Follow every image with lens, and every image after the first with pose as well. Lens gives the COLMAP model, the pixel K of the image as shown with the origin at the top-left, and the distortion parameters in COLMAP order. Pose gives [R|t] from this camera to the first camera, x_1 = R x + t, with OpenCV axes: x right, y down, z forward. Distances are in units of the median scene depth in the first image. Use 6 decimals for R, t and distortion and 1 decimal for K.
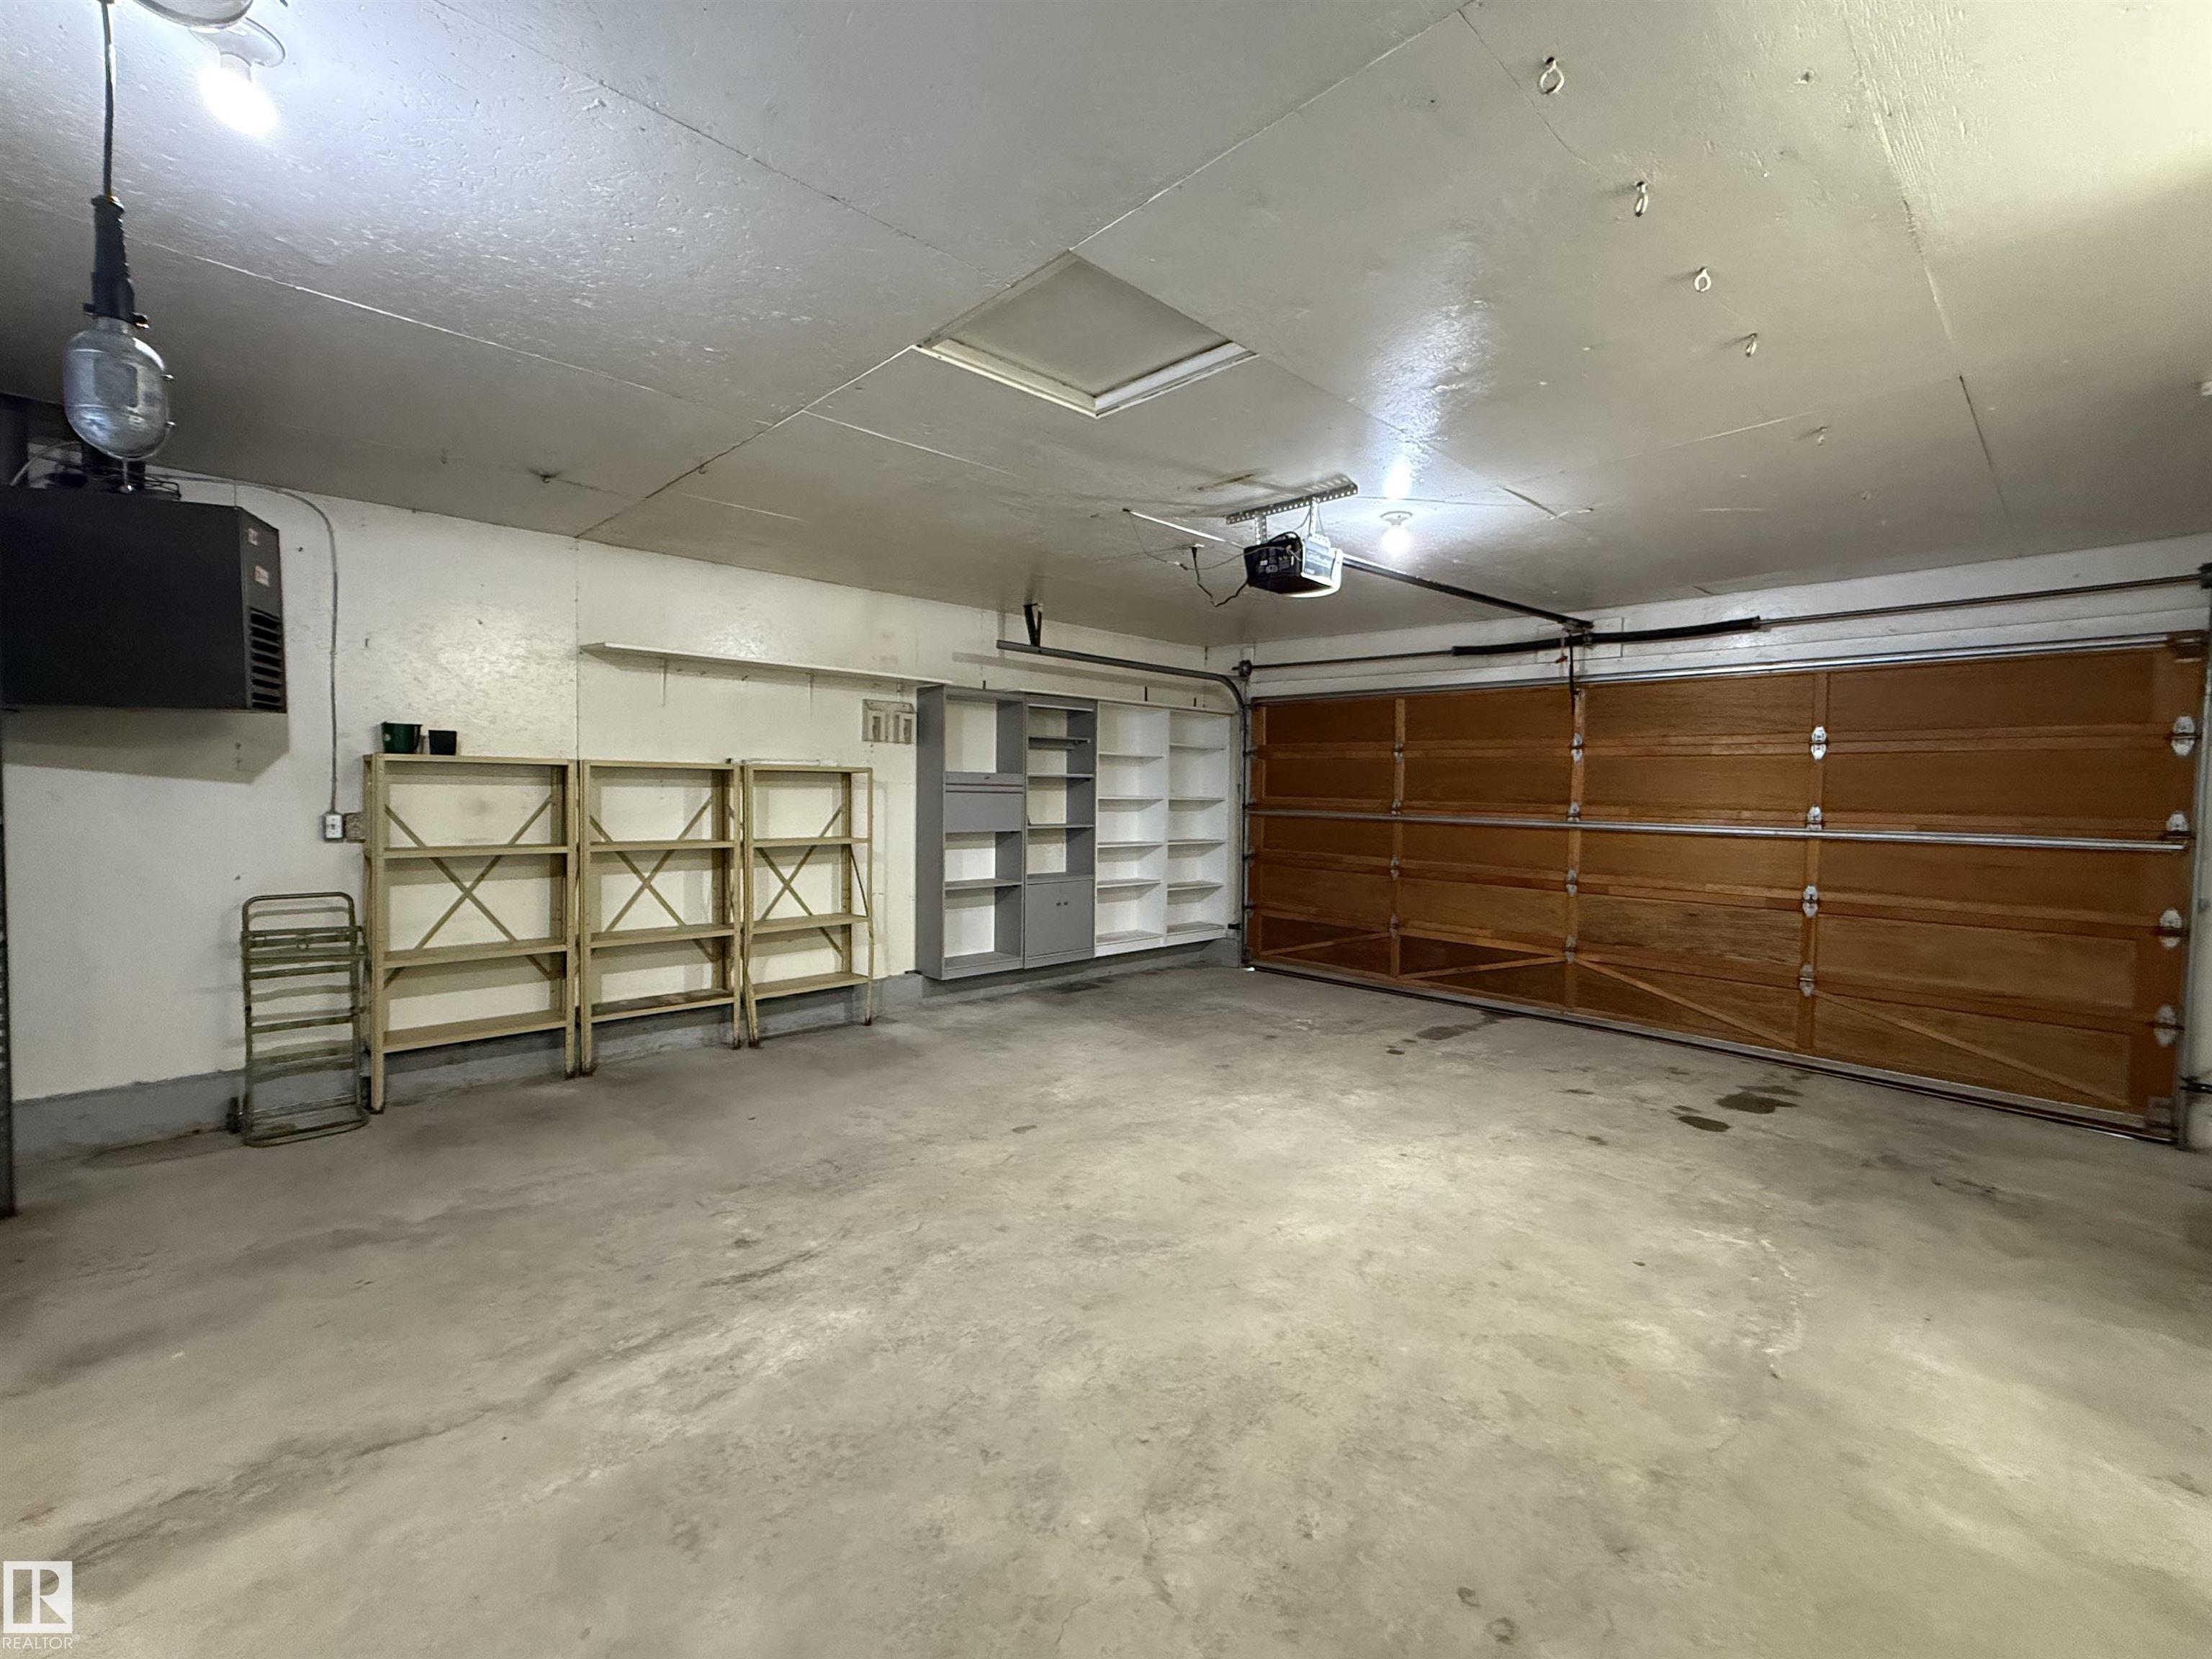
lens RADIAL K [[945.6, 0, 1102.8], [0, 945.6, 829.9], [0, 0, 1]] dist [0.000704, 0.000384]
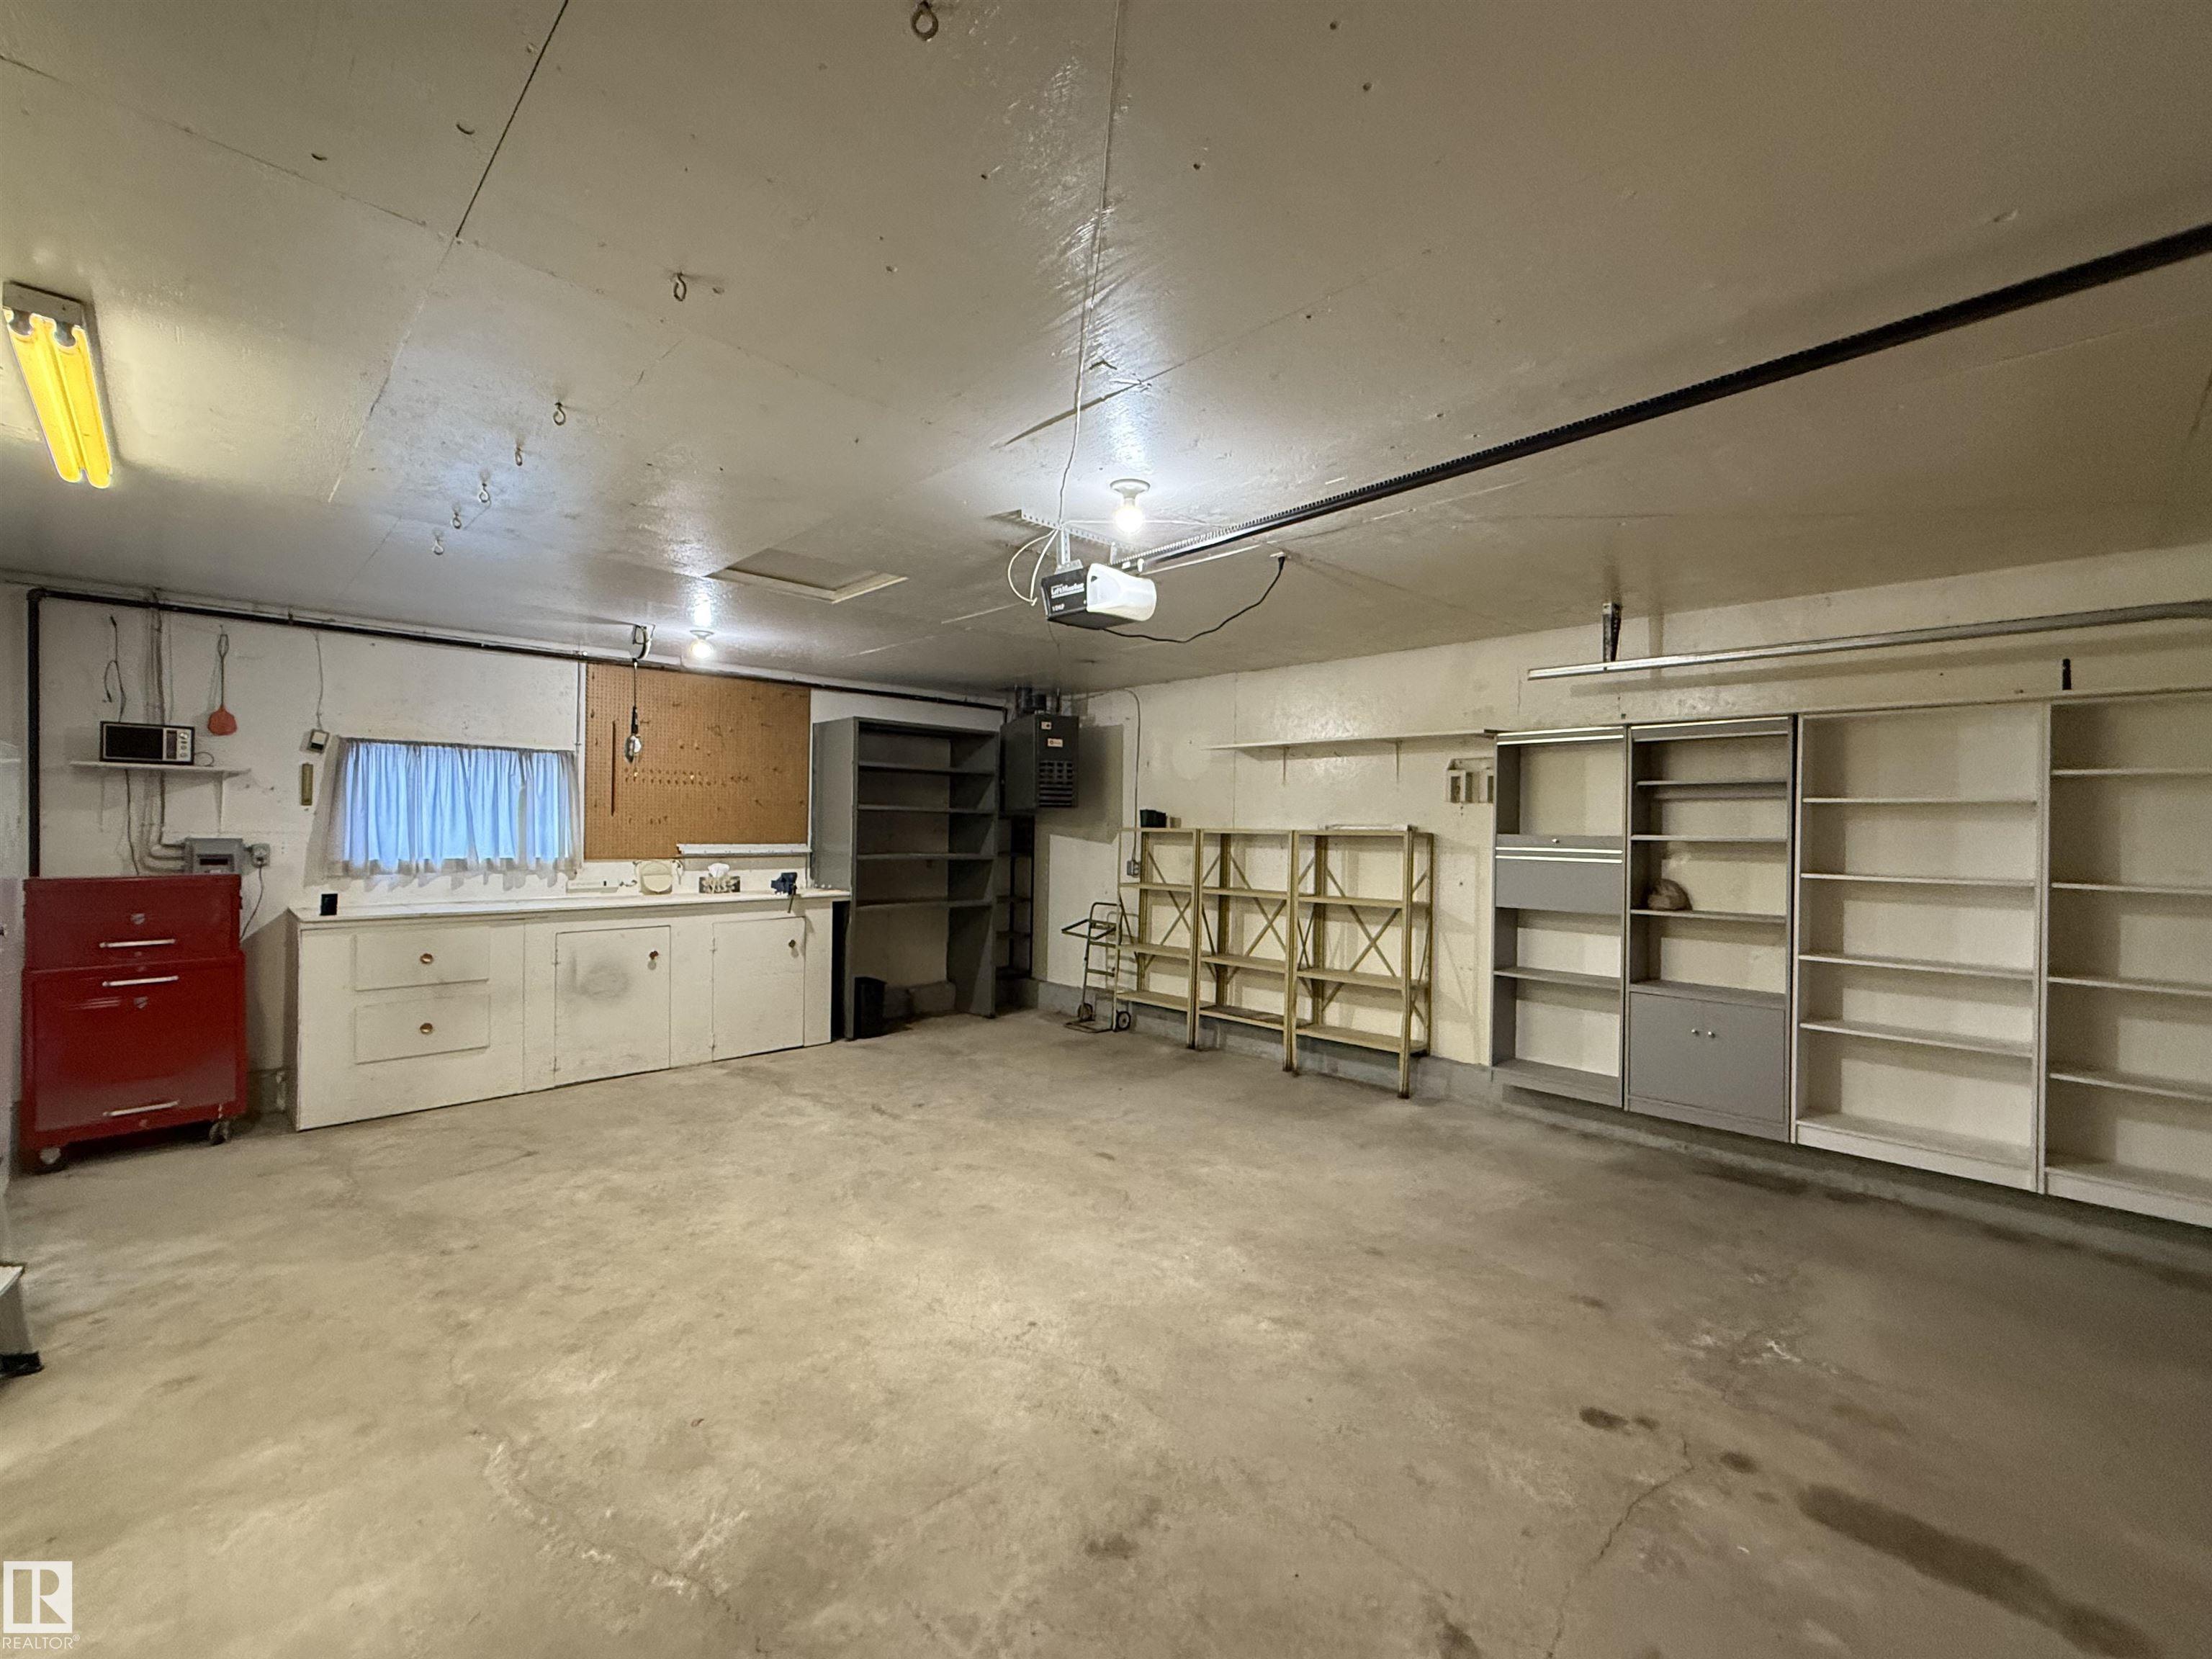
lens RADIAL K [[945.6, 0, 1102.8], [0, 945.6, 829.9], [0, 0, 1]] dist [0.000704, 0.000384]
pose [[0.013618, -0.016106, -0.999778, 1.046641], [-0.059778, 0.998069, -0.016892, -0.046223], [0.998119, 0.059995, 0.012629, 0.977573]]
